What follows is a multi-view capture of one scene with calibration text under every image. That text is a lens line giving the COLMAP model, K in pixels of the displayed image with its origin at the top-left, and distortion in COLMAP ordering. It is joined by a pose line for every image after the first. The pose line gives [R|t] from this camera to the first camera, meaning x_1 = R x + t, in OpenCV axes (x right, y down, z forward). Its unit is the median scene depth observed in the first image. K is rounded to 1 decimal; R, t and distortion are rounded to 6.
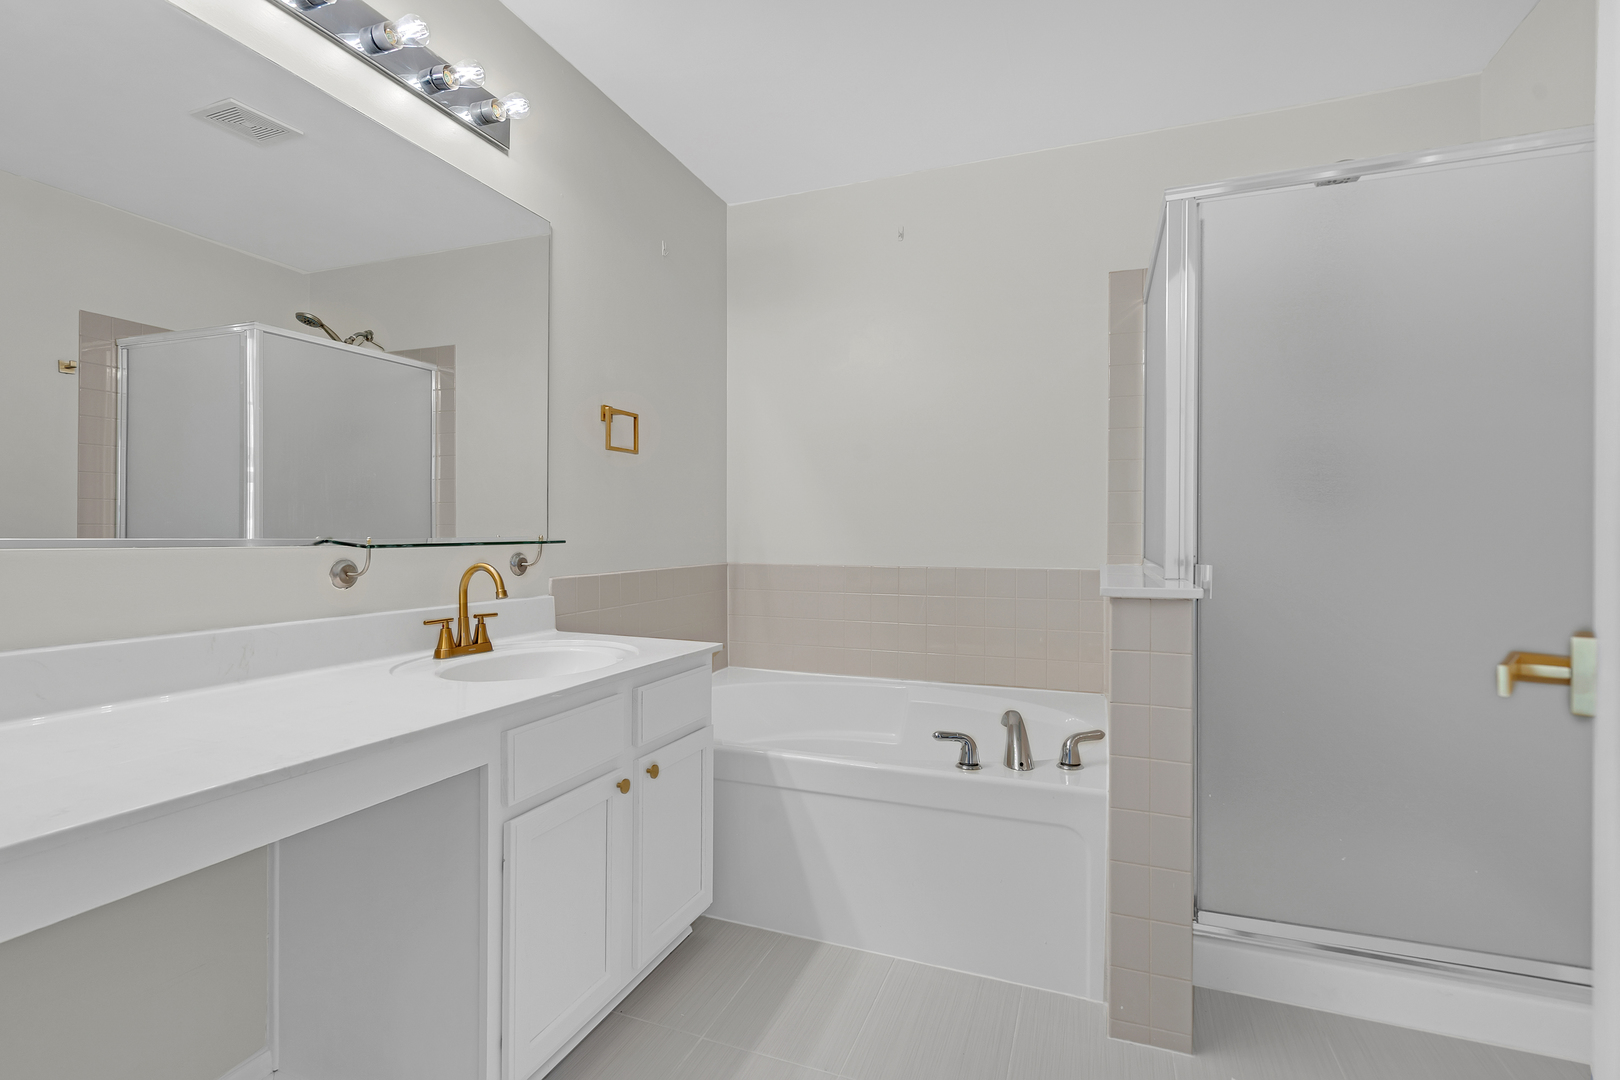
lens RADIAL K [[747.1, 0, 810.1], [0, 747.1, 535.3], [0, 0, 1]] dist [0.001475, 0.000142]
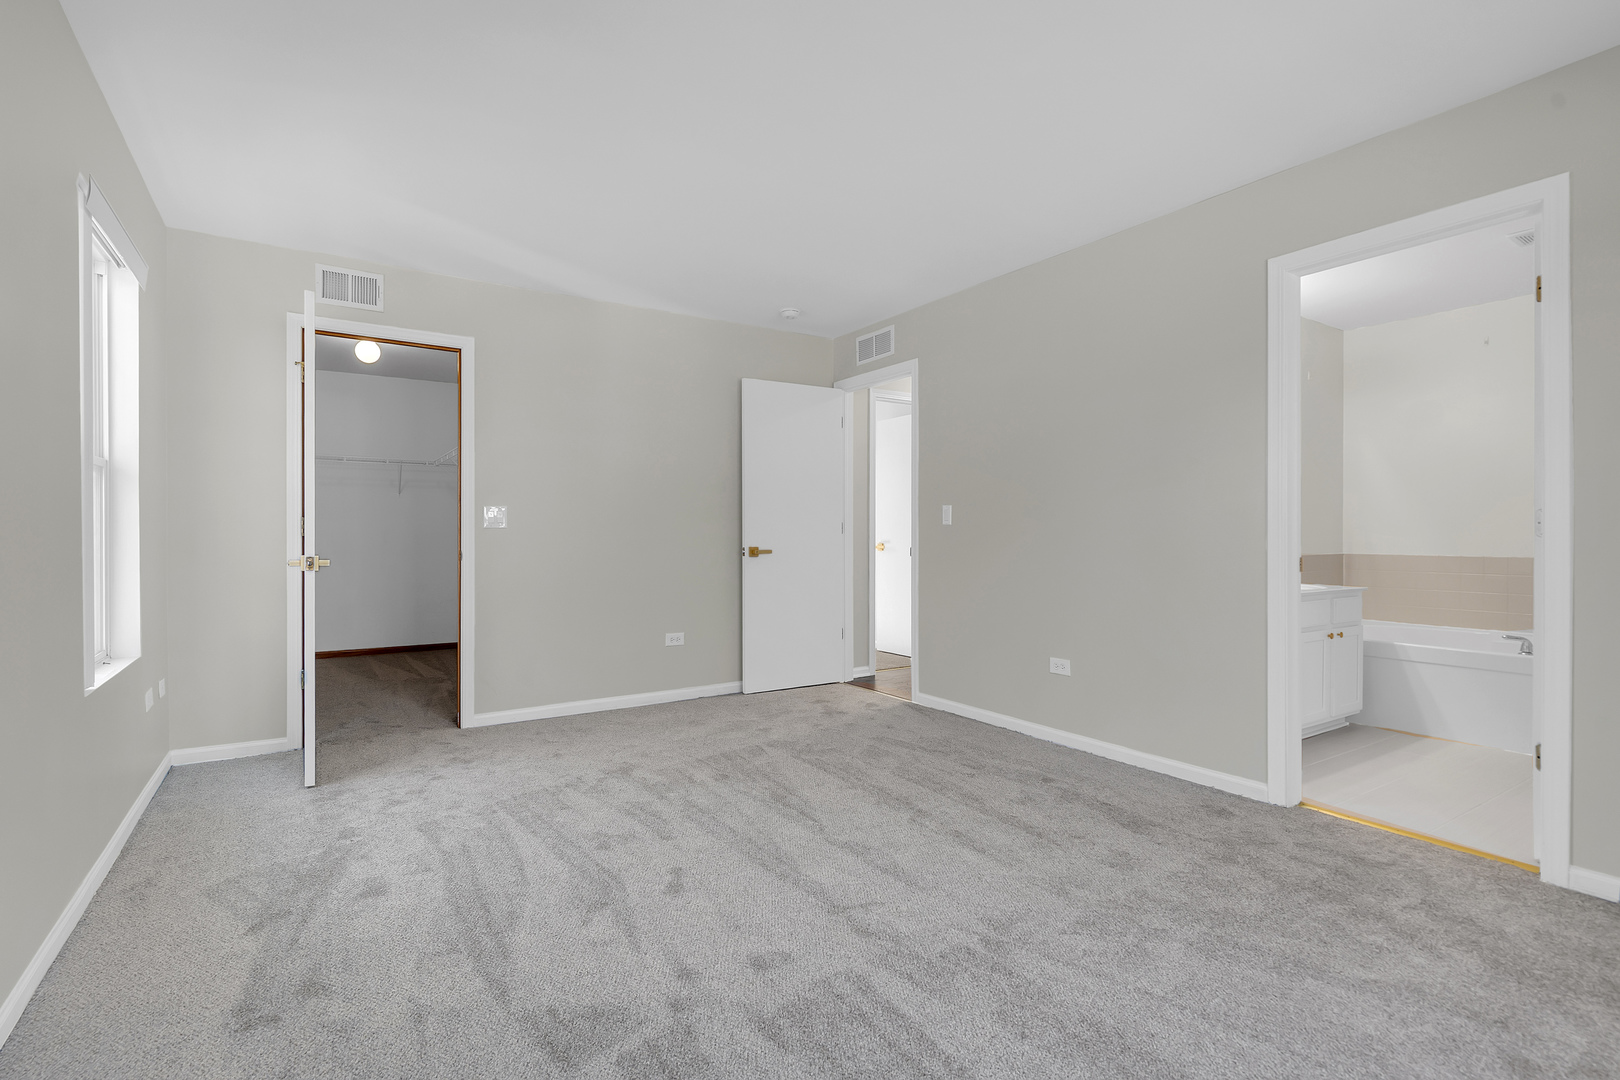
lens RADIAL K [[747.1, 0, 804.0], [0, 747.1, 541.9], [0, 0, 1]] dist [0.001475, 0.000142]
pose [[0.807651, 0.003833, -0.589649, -0.156103], [-0.001934, 0.999991, 0.003852, 0.011654], [0.589658, -0.001971, 0.807650, -1.620362]]
